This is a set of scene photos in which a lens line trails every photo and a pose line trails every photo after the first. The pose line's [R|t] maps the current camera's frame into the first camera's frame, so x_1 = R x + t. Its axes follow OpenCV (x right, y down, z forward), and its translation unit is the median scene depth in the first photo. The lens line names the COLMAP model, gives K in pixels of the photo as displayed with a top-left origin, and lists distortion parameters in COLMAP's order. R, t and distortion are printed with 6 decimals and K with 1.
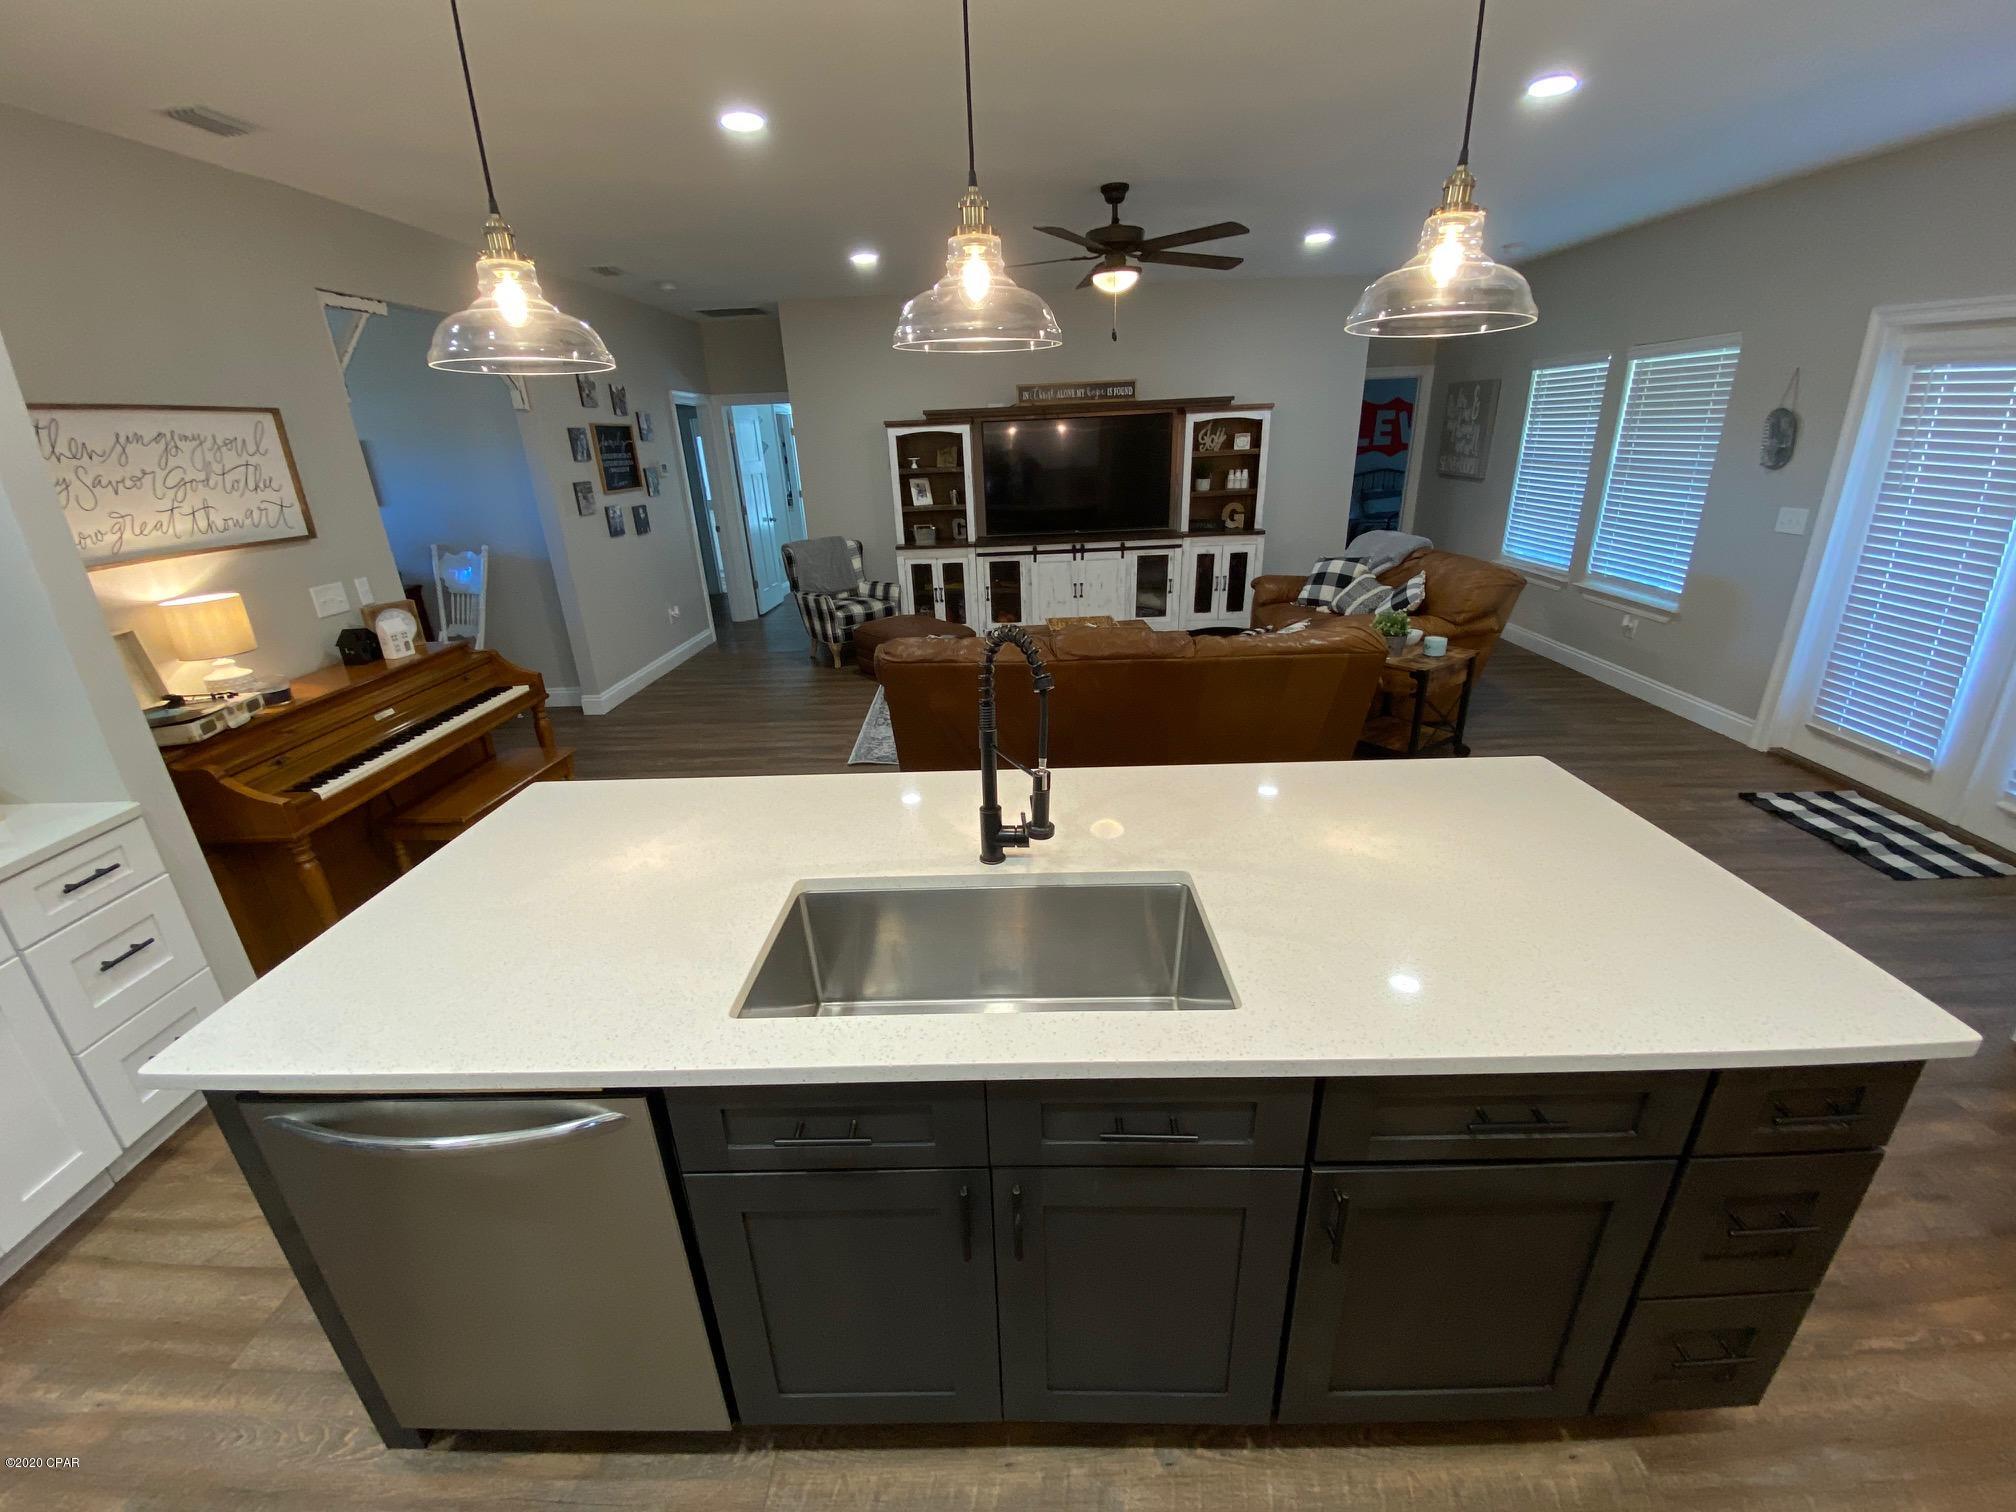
lens RADIAL K [[814.5, 0, 1007.0], [0, 814.5, 759.7], [0, 0, 1]] dist [0.015704, -0.018335]
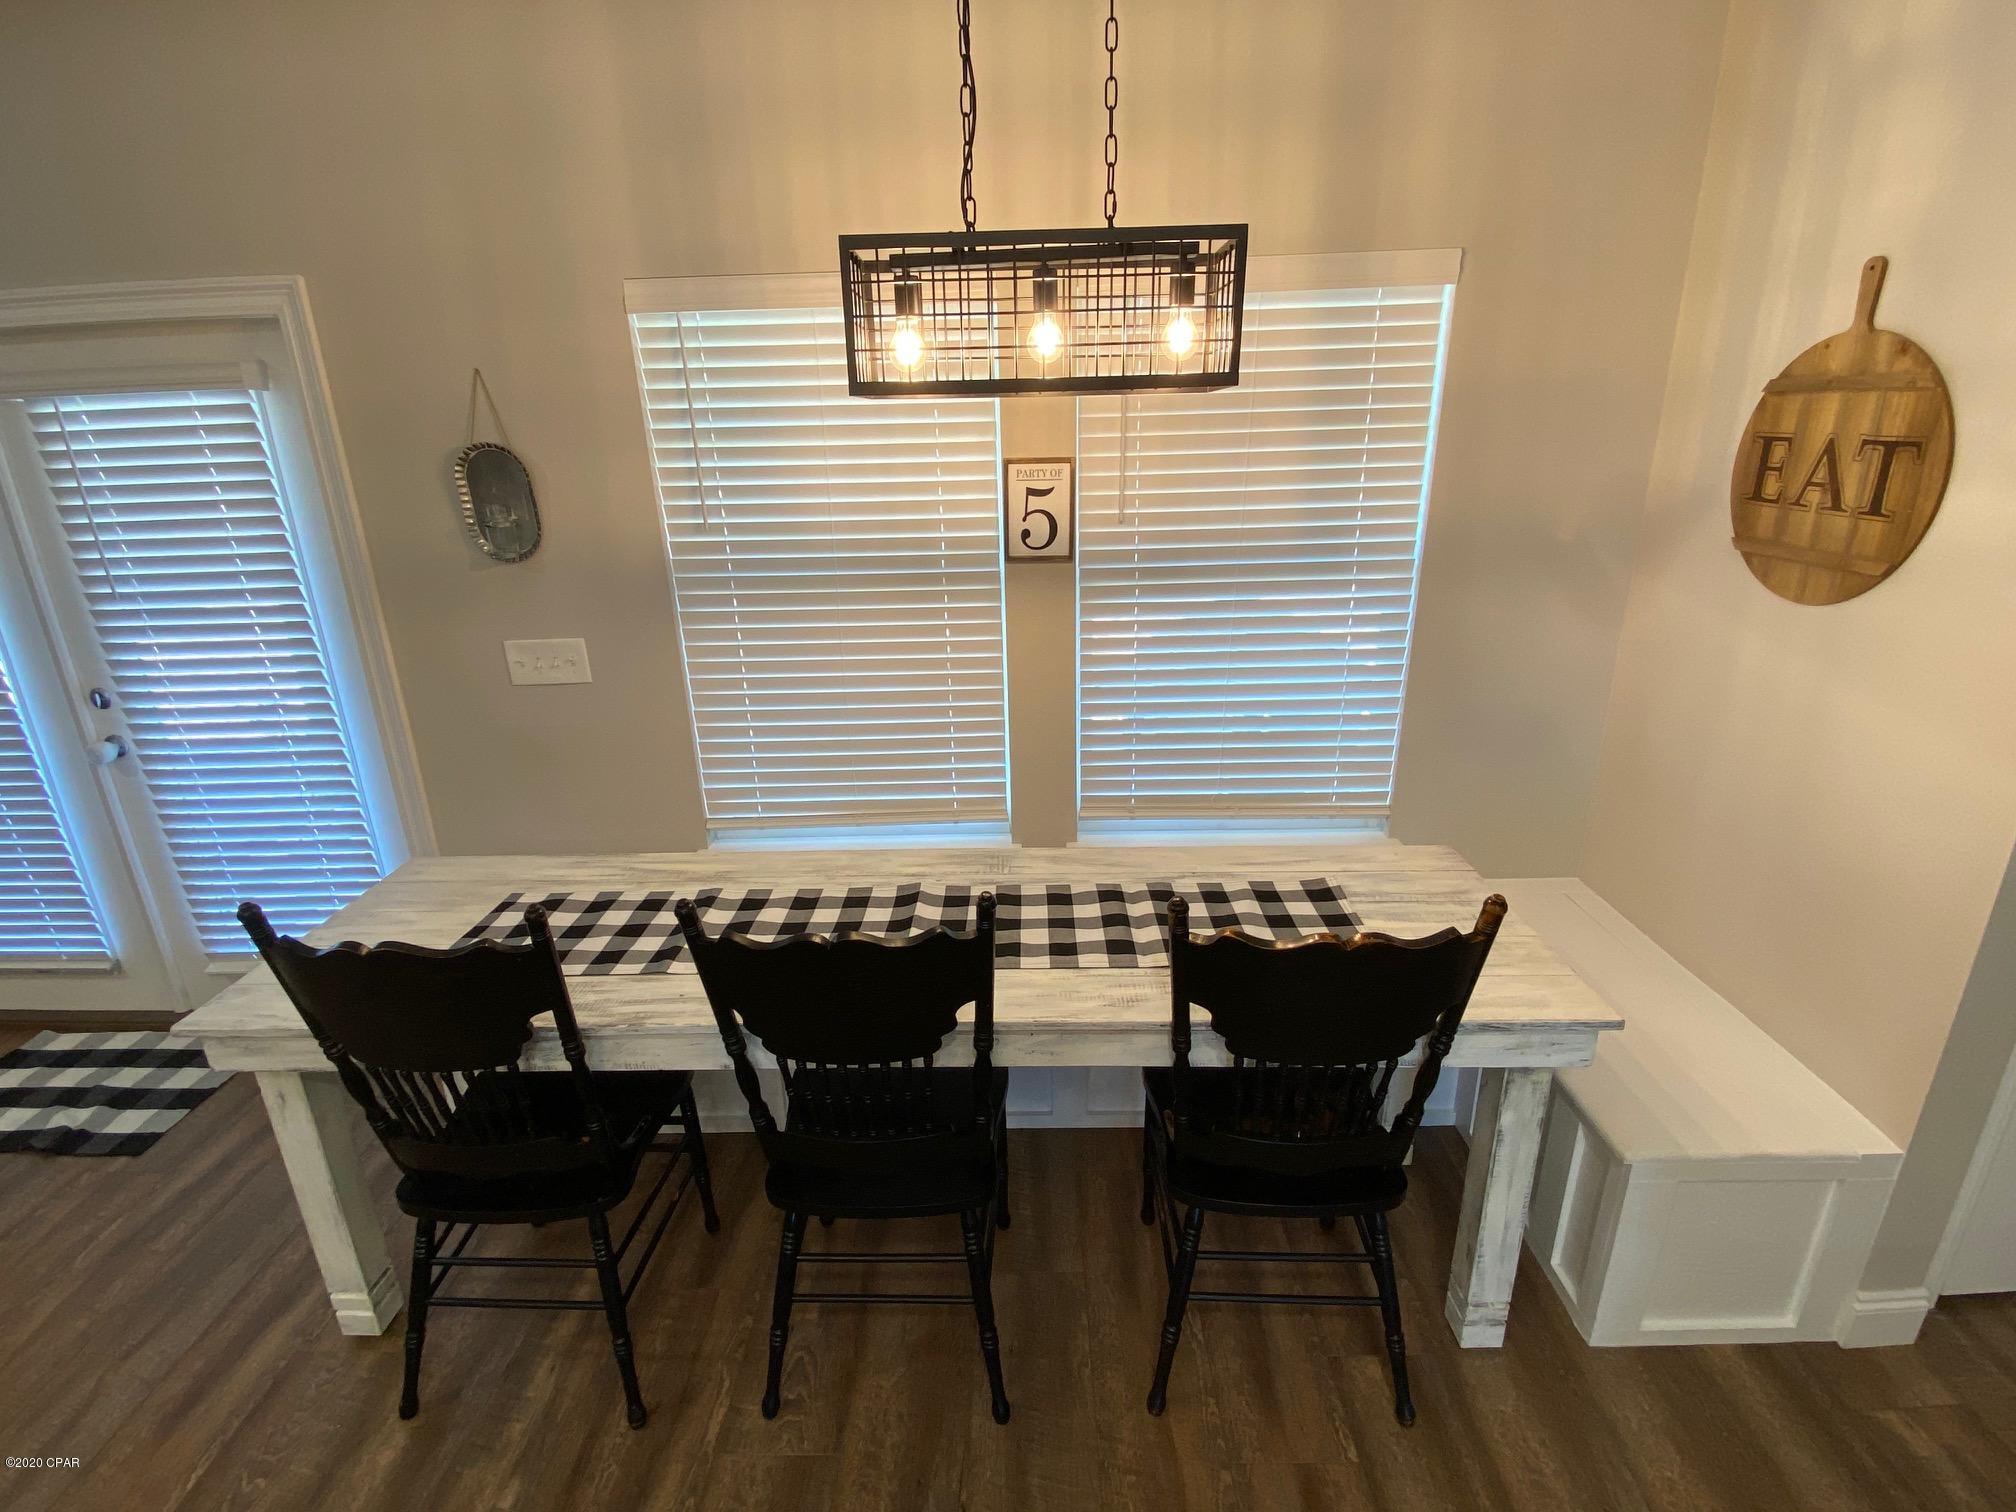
lens RADIAL K [[940.6, 0, 1011.8], [0, 940.6, 759.6], [0, 0, 1]] dist [0.003034, -0.004226]
pose [[-0.004678, -0.296811, 0.954925, 0.238973], [0.390659, 0.878508, 0.274973, -0.039157], [-0.920524, 0.374336, 0.111842, 0.060114]]
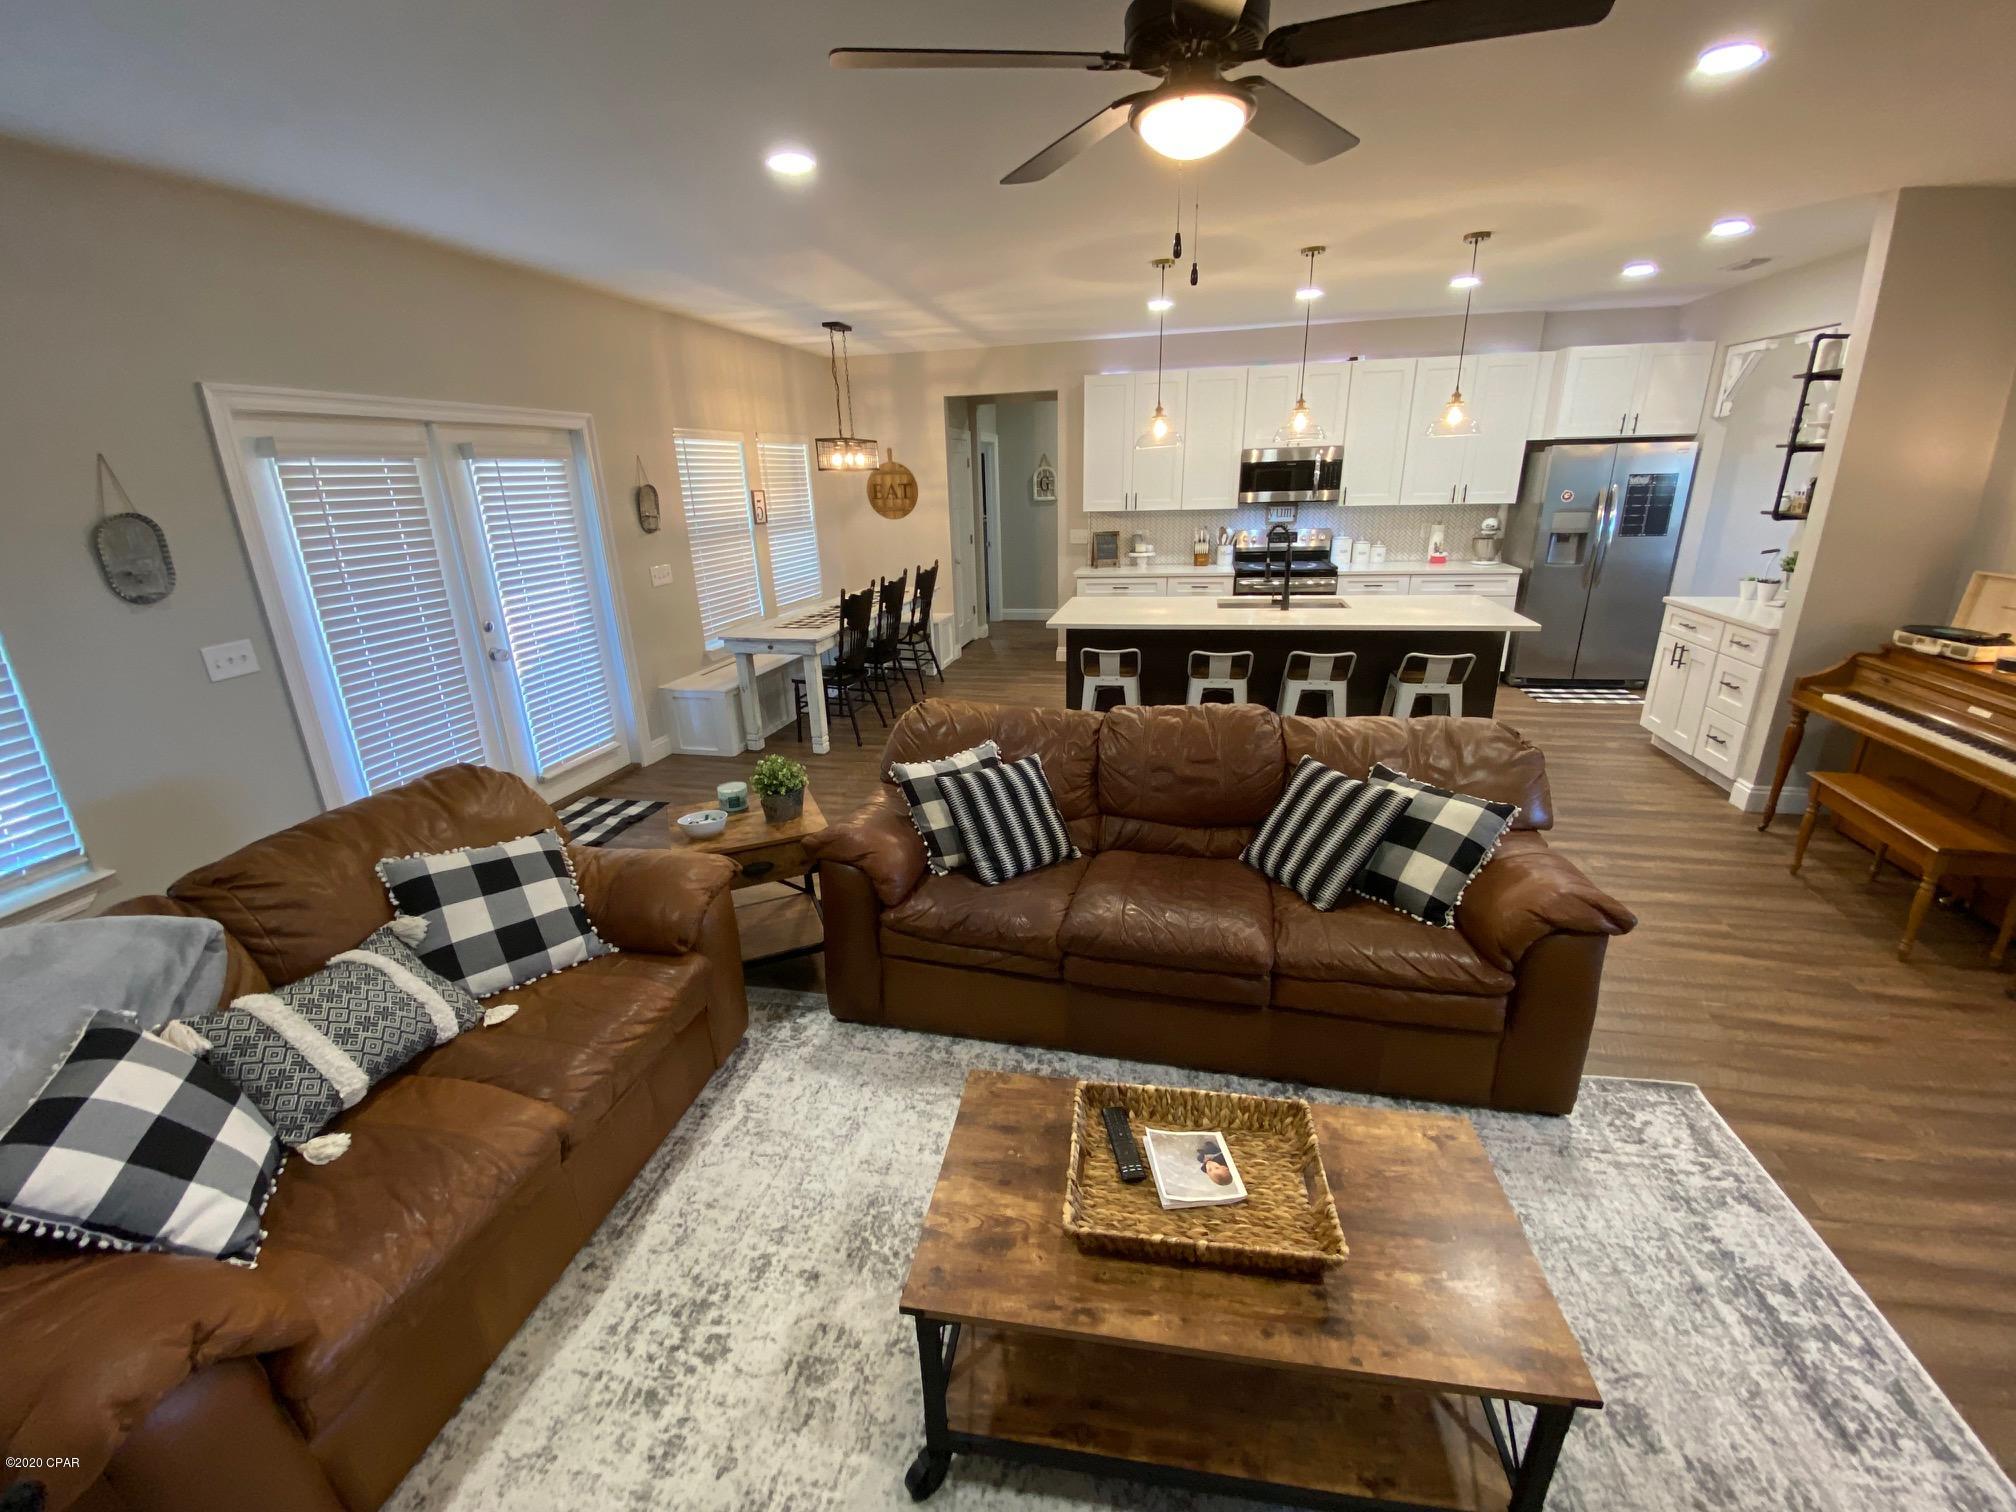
lens RADIAL K [[814.5, 0, 1001.6], [0, 814.5, 762.7], [0, 0, 1]] dist [0.015704, -0.018335]
pose [[-0.974332, -0.009852, 0.224900, 0.088878], [0.140012, 0.755778, 0.639684, -0.420815], [-0.176277, 0.654753, -0.735000, 1.044463]]
